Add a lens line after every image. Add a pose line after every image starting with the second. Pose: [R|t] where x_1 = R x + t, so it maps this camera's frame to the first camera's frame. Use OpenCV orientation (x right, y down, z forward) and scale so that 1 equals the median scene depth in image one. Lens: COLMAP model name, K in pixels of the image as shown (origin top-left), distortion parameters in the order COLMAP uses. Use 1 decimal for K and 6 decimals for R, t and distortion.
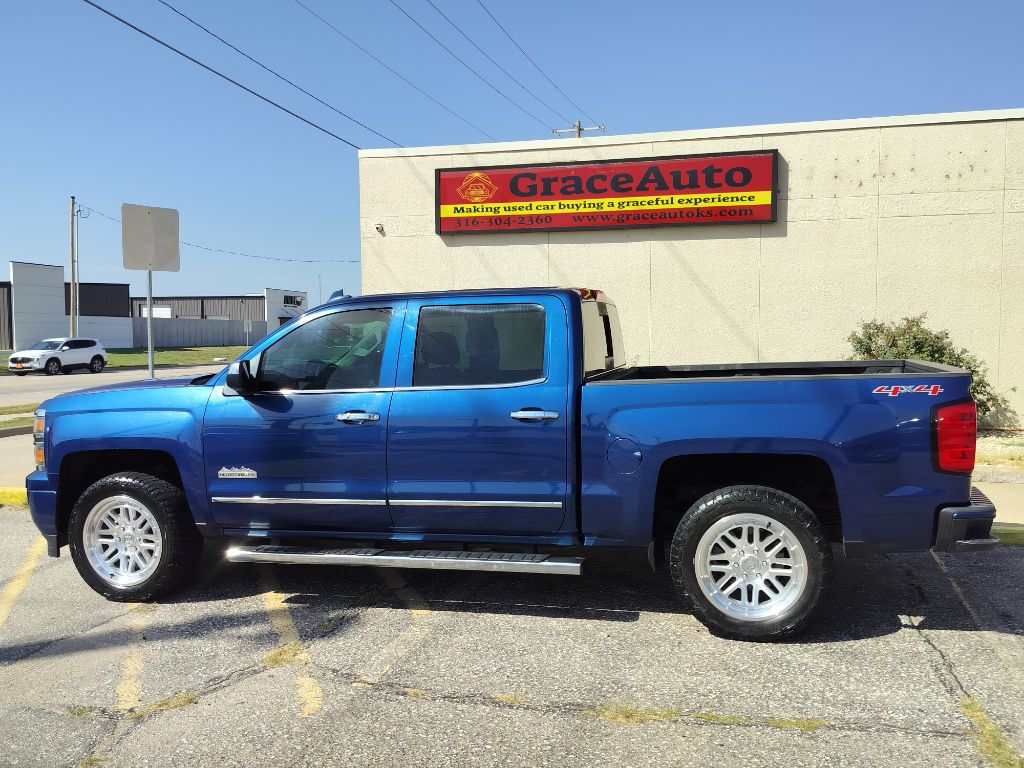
lens RADIAL K [[895.0, 0, 516.1], [0, 895.0, 385.2], [0, 0, 1]] dist [0.093520, -0.153220]
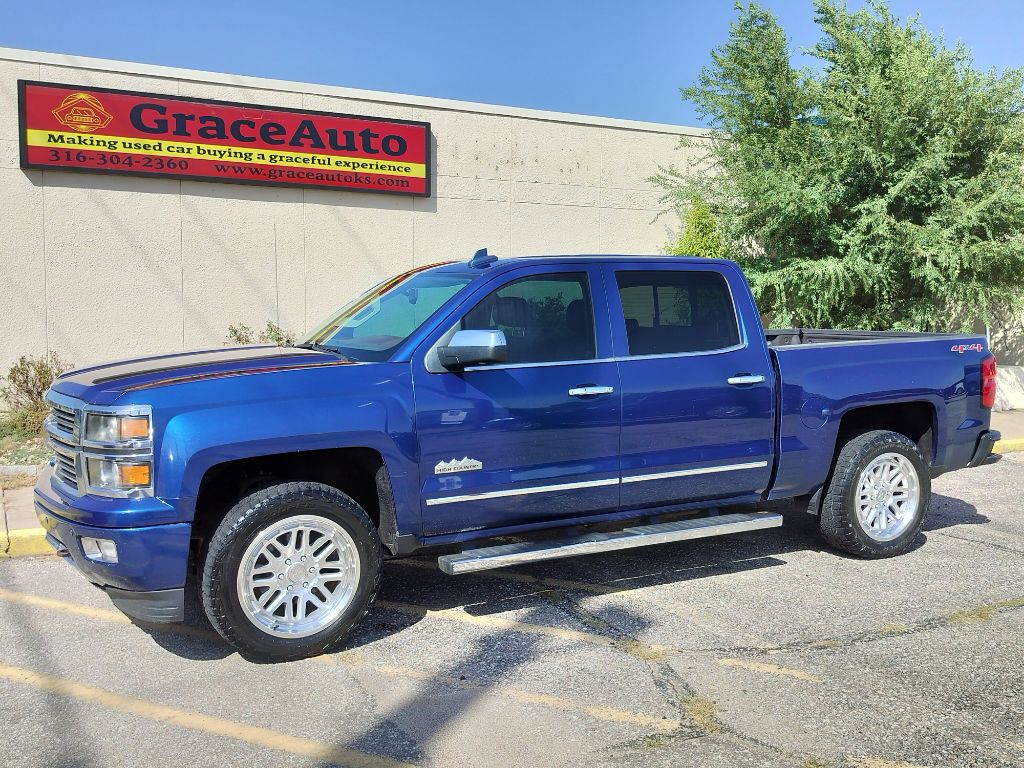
lens RADIAL K [[983.5, 0, 511.0], [0, 983.5, 382.8], [0, 0, 1]] dist [0.081465, -0.149352]
pose [[0.739152, -0.037350, 0.672502, -0.376515], [0.027529, 0.999302, 0.025243, -0.000055], [-0.672975, -0.000145, 0.739665, 0.131095]]
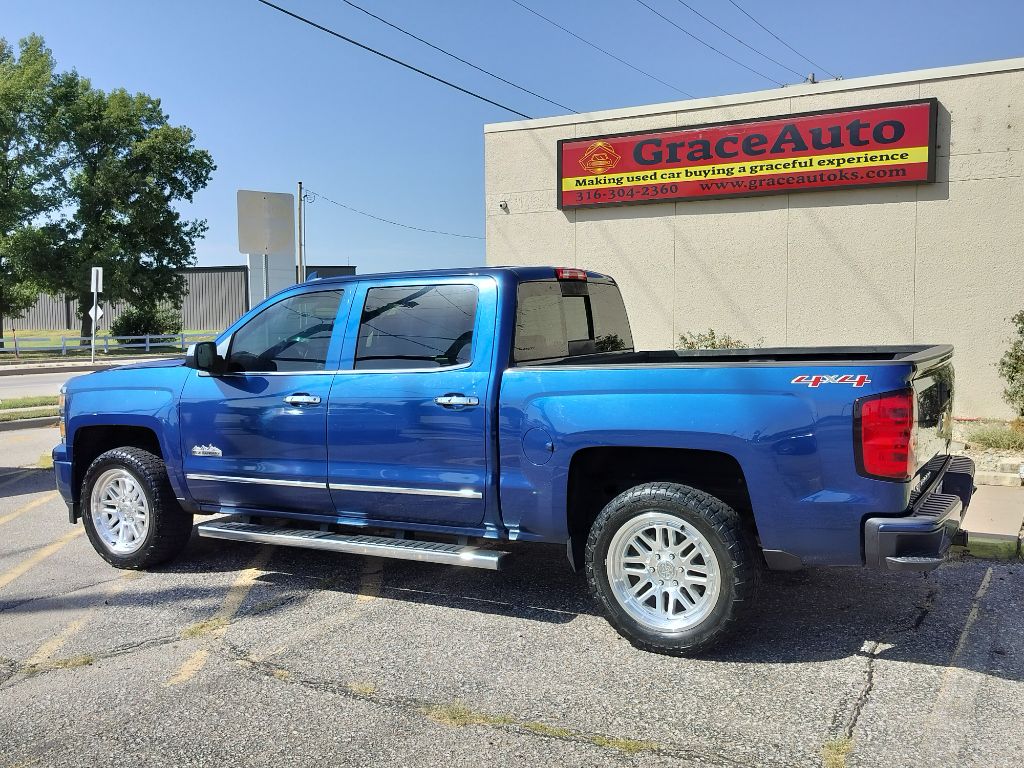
lens RADIAL K [[951.9, 0, 512.1], [0, 951.9, 381.9], [0, 0, 1]] dist [0.086661, -0.151551]
pose [[0.967221, 0.015172, -0.253483, 0.132078], [-0.011480, 0.999805, 0.016039, -0.001641], [0.253677, -0.012603, 0.967207, 0.011938]]
